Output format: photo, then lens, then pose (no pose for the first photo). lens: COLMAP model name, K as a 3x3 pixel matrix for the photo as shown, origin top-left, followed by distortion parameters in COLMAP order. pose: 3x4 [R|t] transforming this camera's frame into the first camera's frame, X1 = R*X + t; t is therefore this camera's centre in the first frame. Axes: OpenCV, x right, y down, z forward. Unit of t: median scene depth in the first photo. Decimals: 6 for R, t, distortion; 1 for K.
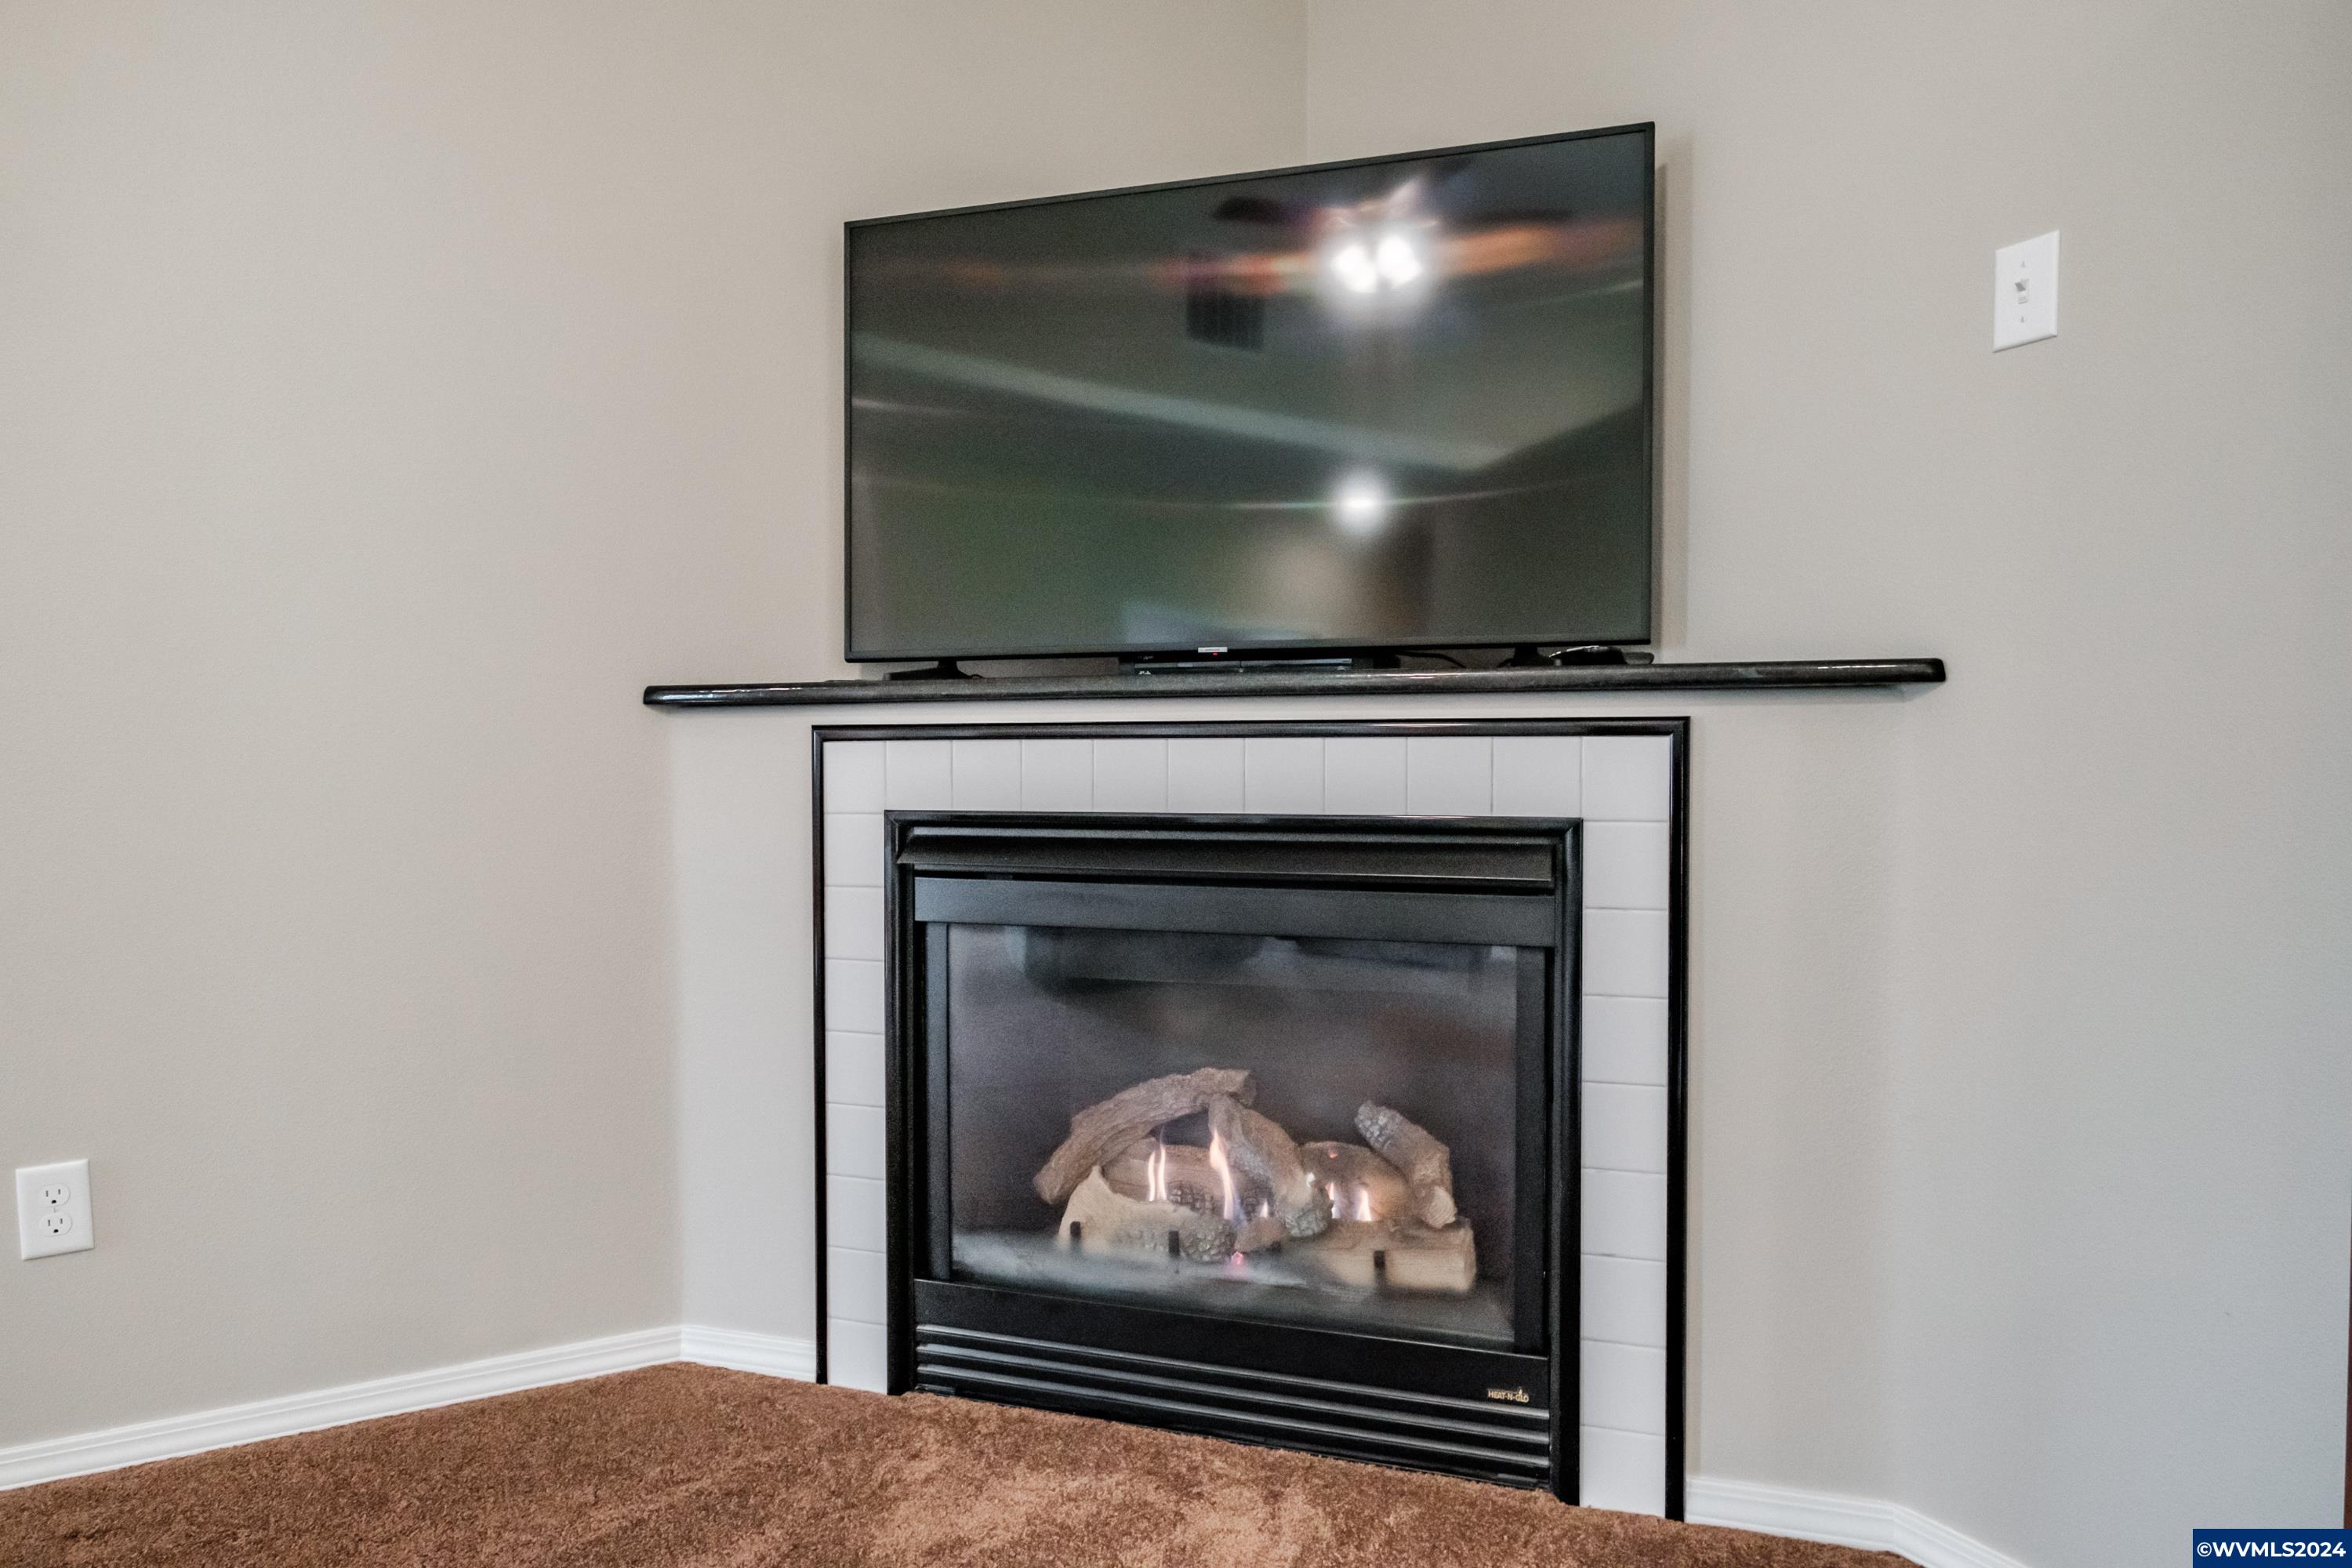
lens RADIAL K [[1377.3, 0, 1176.0], [0, 1377.3, 784.0], [0, 0, 1]] dist [0.003360, -0.000302]
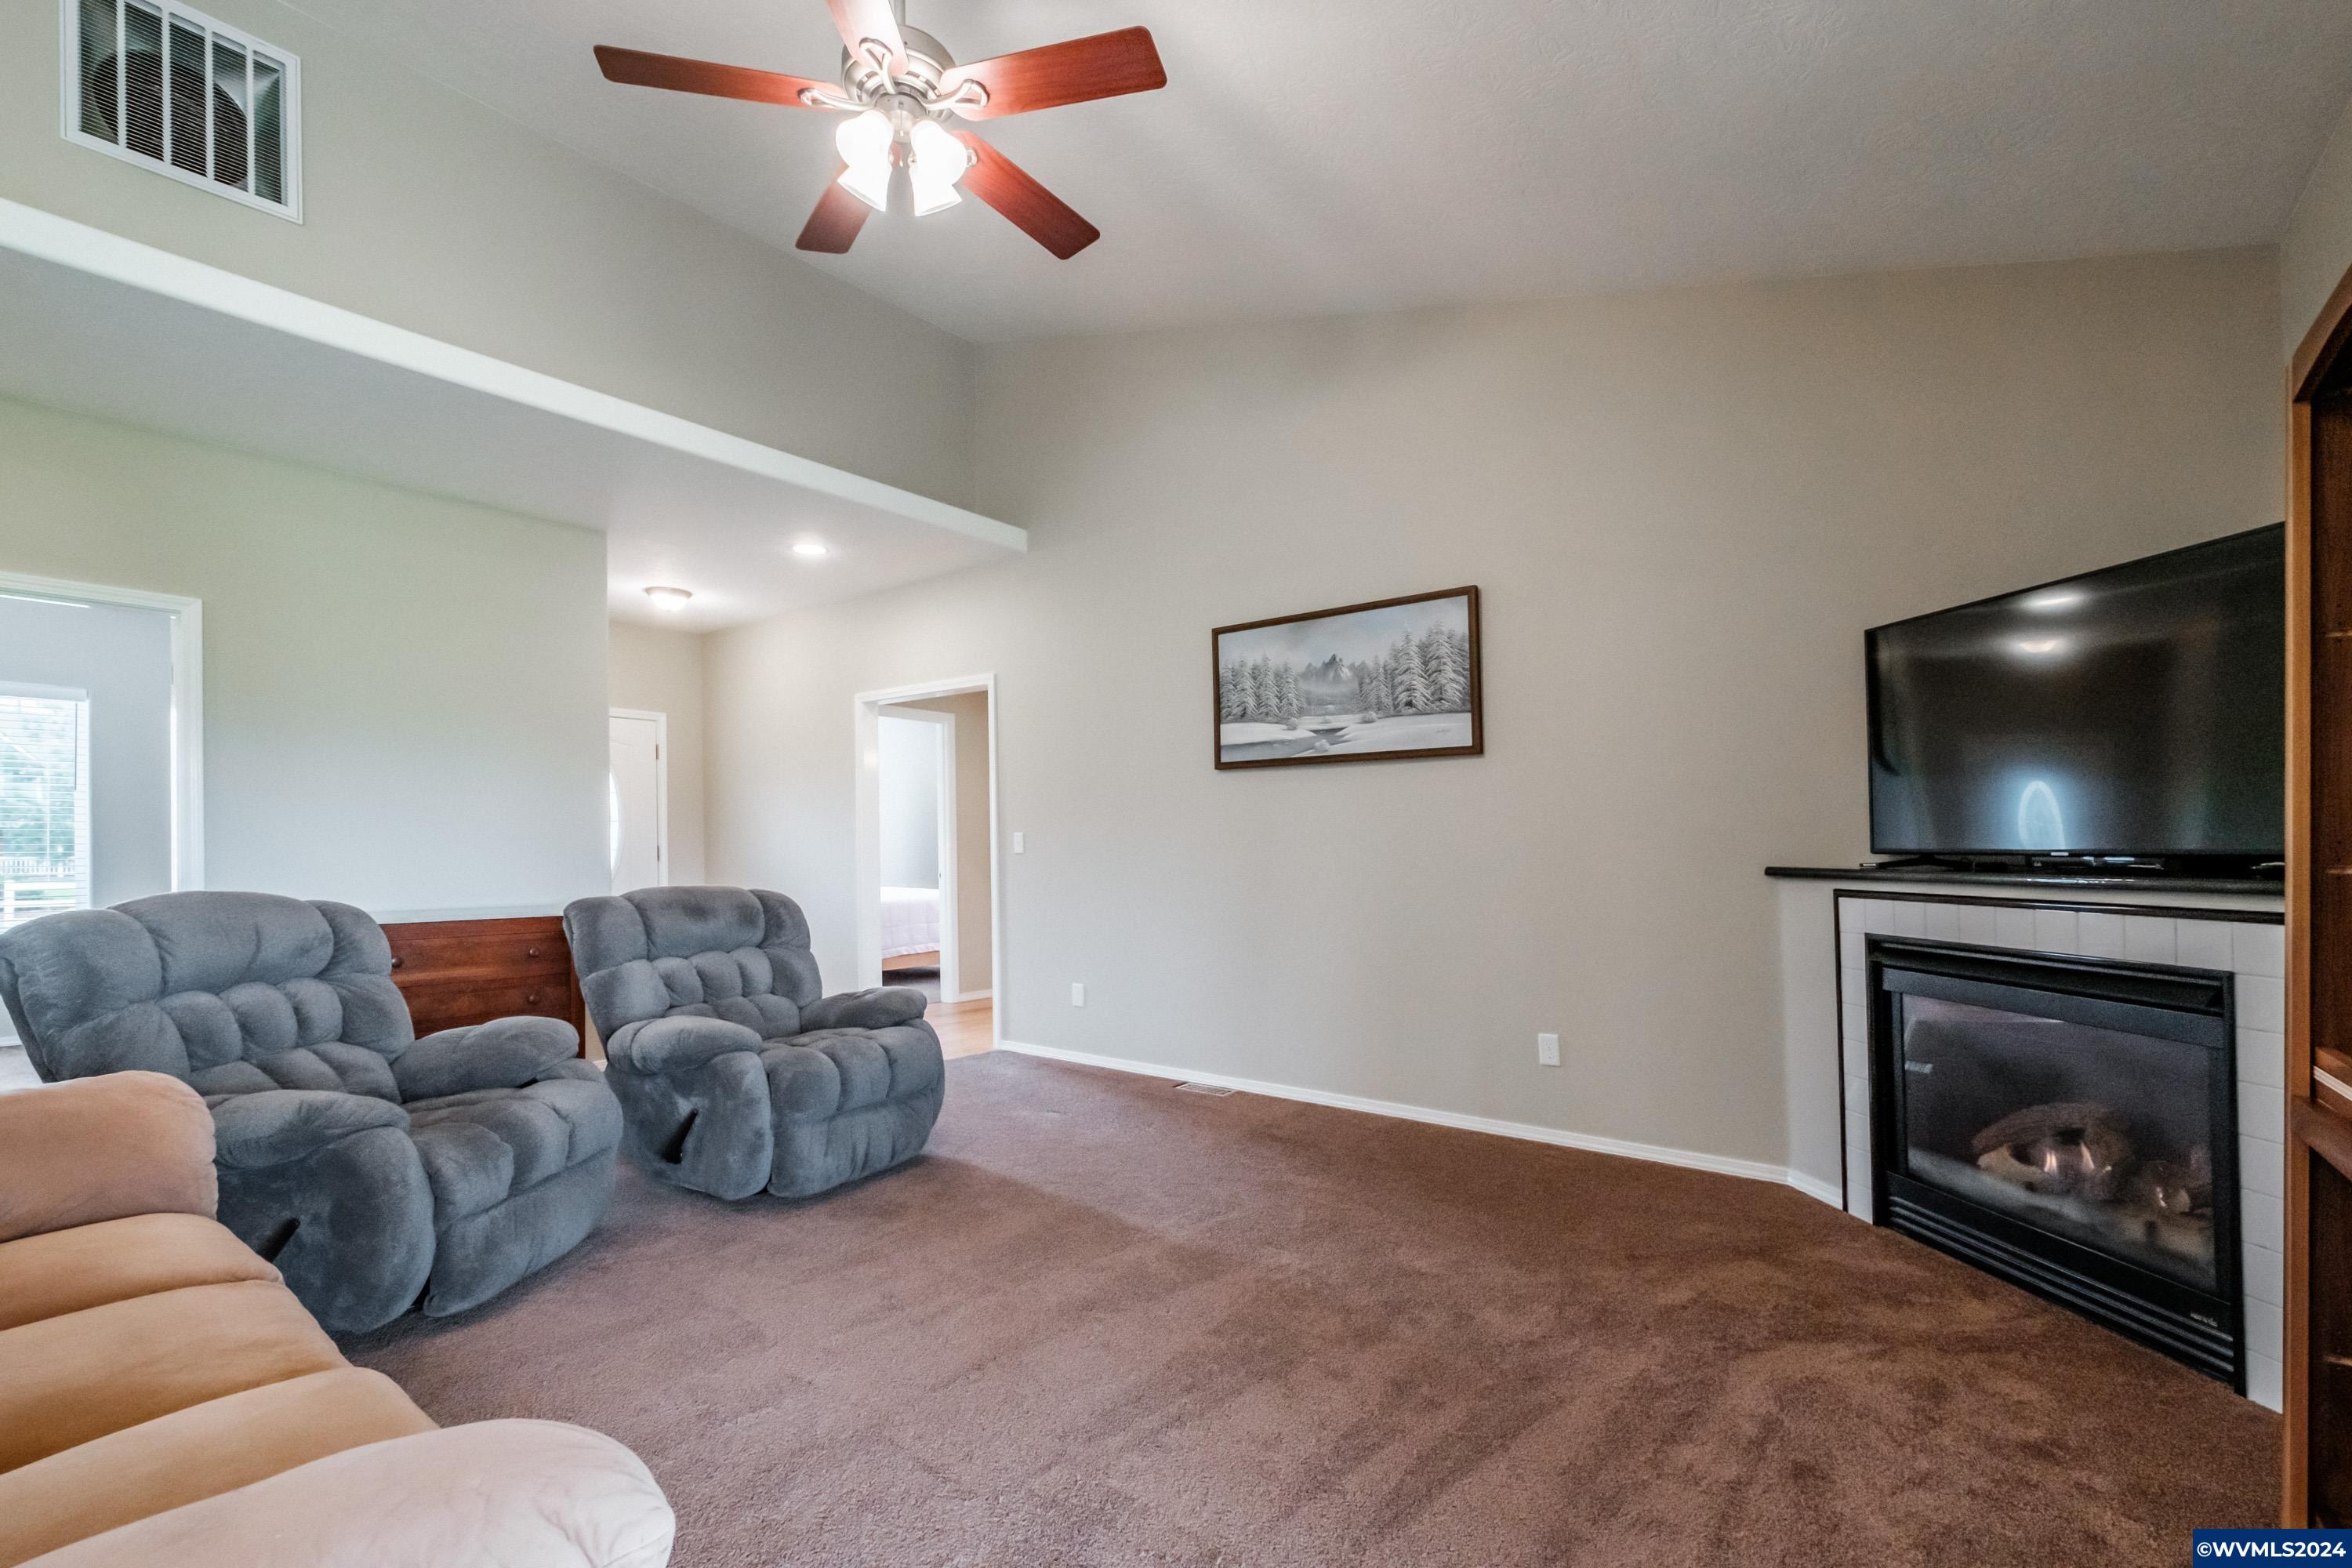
lens RADIAL K [[1061.0, 0, 1170.2], [0, 1061.0, 795.2], [0, 0, 1]] dist [-0.002935, -0.000668]
pose [[0.412149, -0.045292, -0.909990, 0.795750], [-0.005344, 0.998626, -0.052124, -0.096376], [0.911101, 0.026346, 0.411340, -0.580543]]
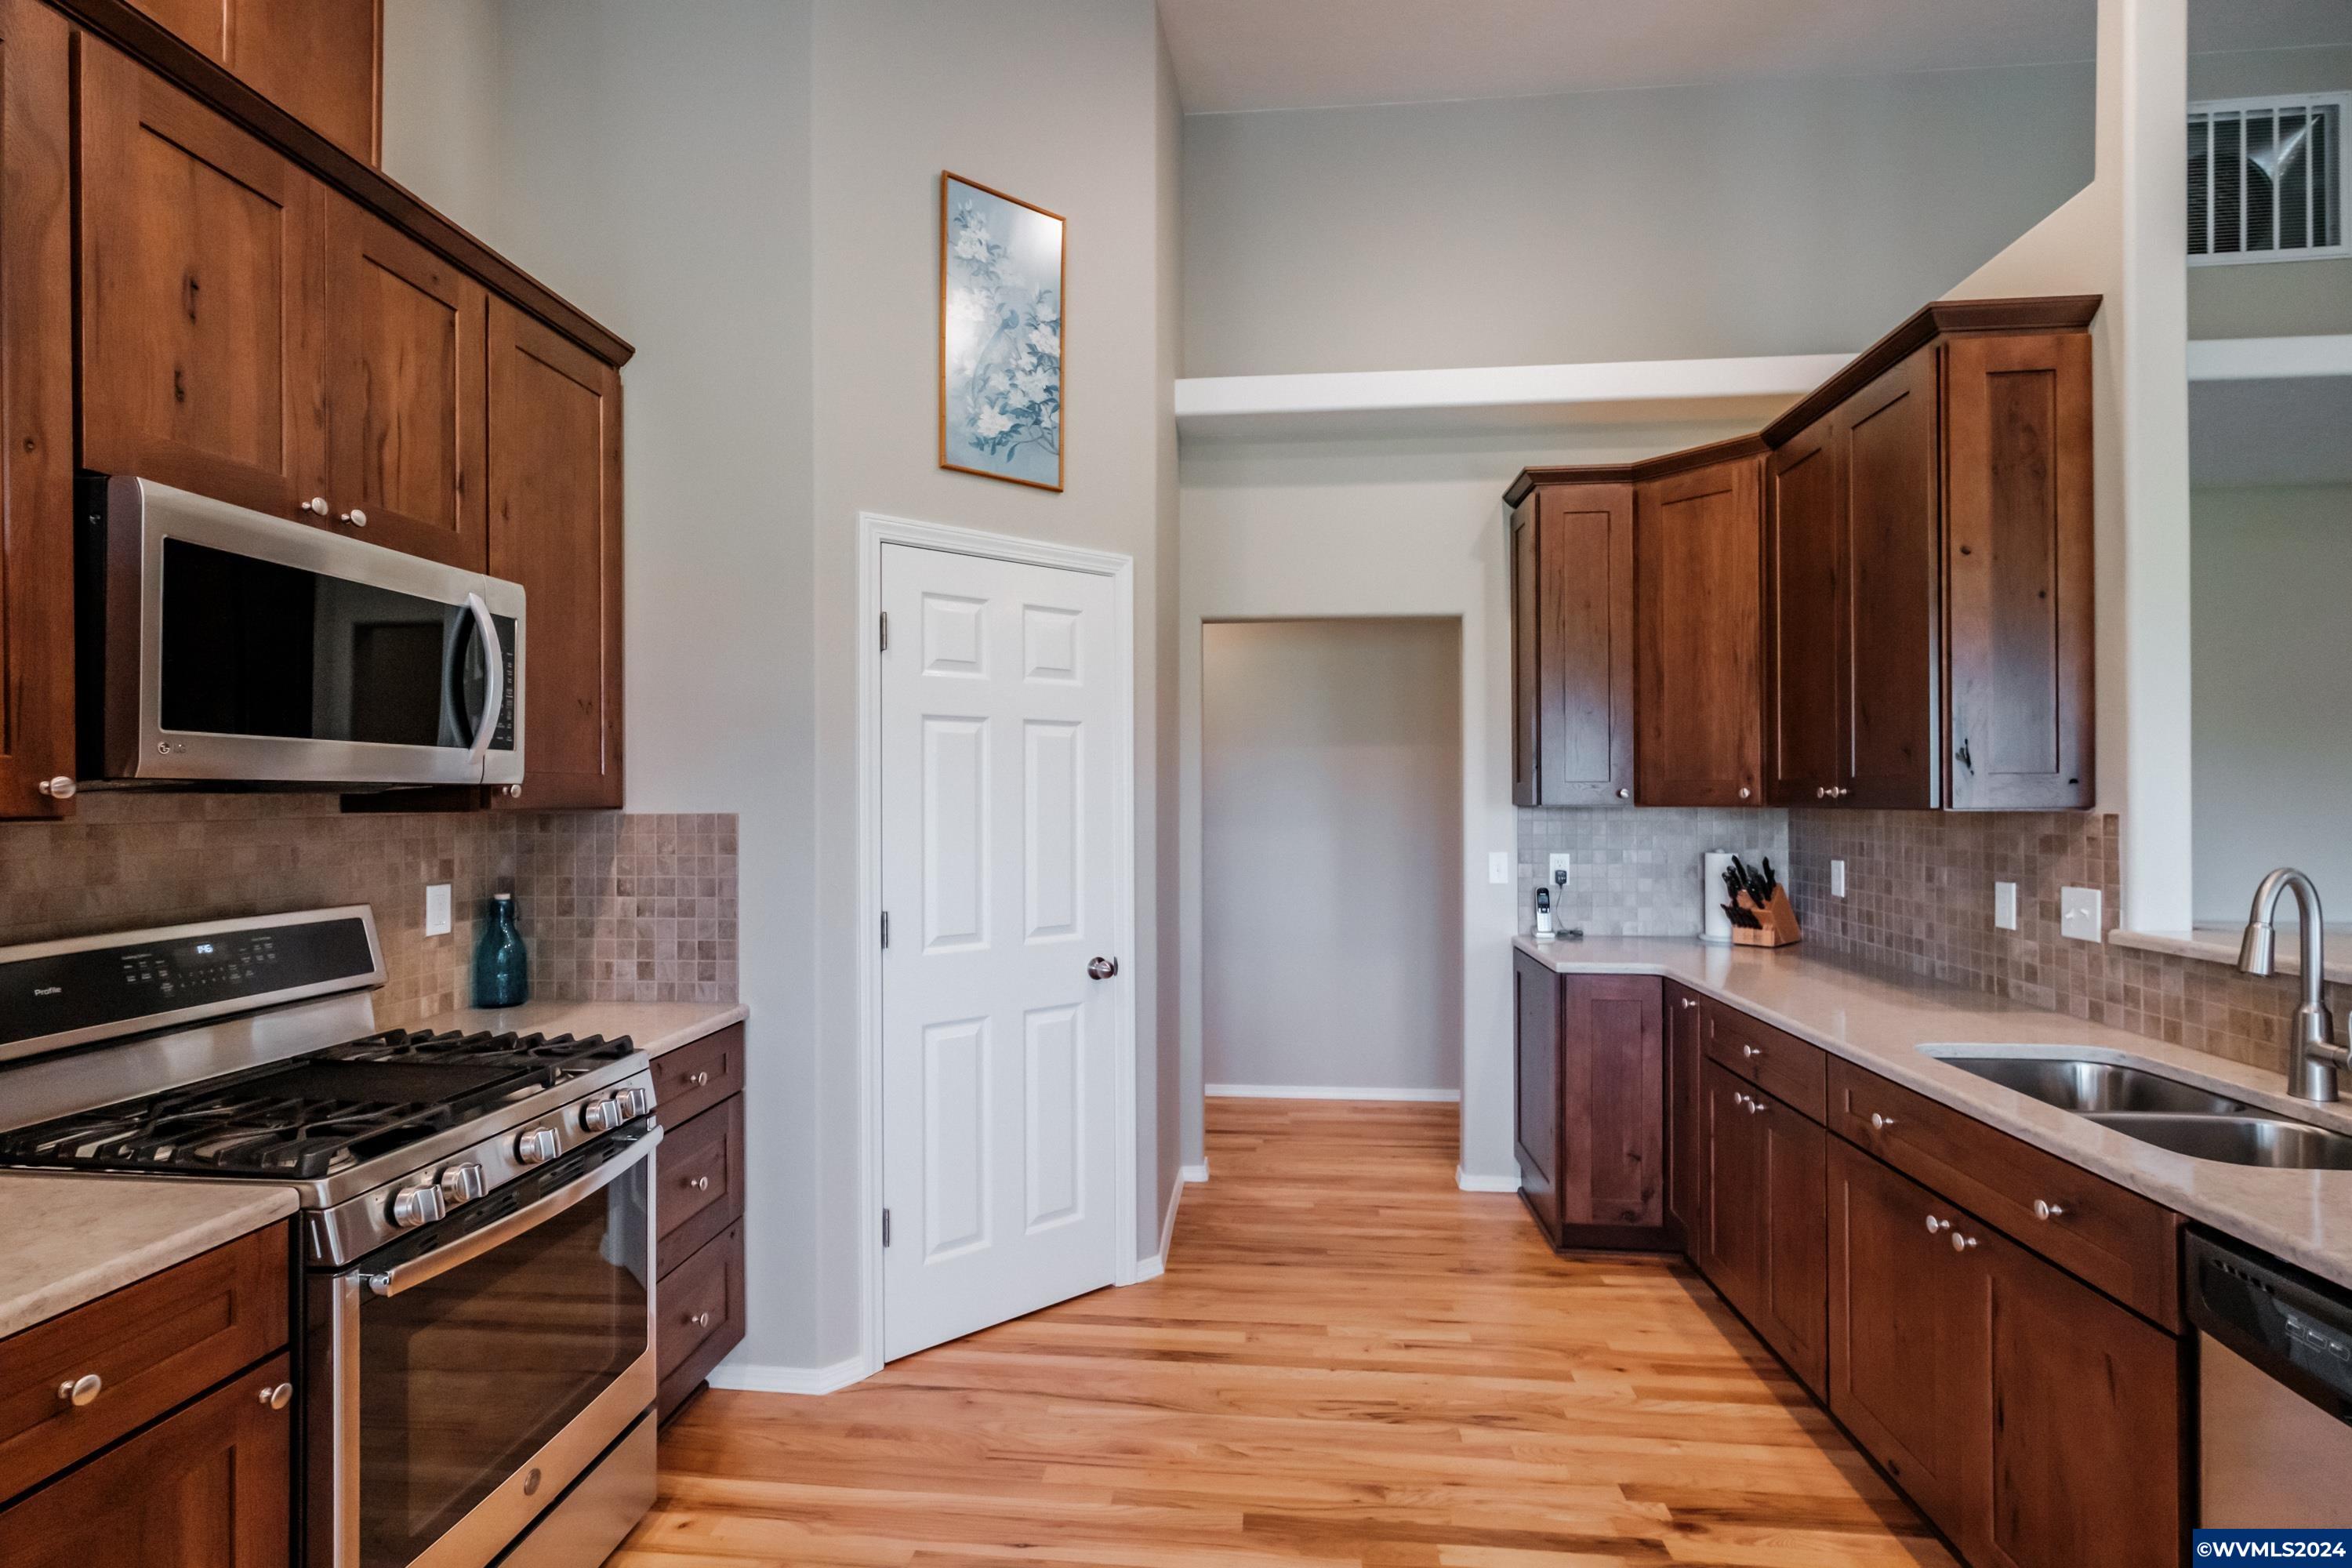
lens RADIAL K [[1113.0, 0, 1145.8], [0, 1113.0, 792.9], [0, 0, 1]] dist [-0.001711, 0.000197]
pose [[-0.555473, 0.001725, -0.831533, 1.332118], [-0.004345, 0.999978, 0.004977, -0.225521], [0.831523, 0.006378, -0.555453, -1.830370]]
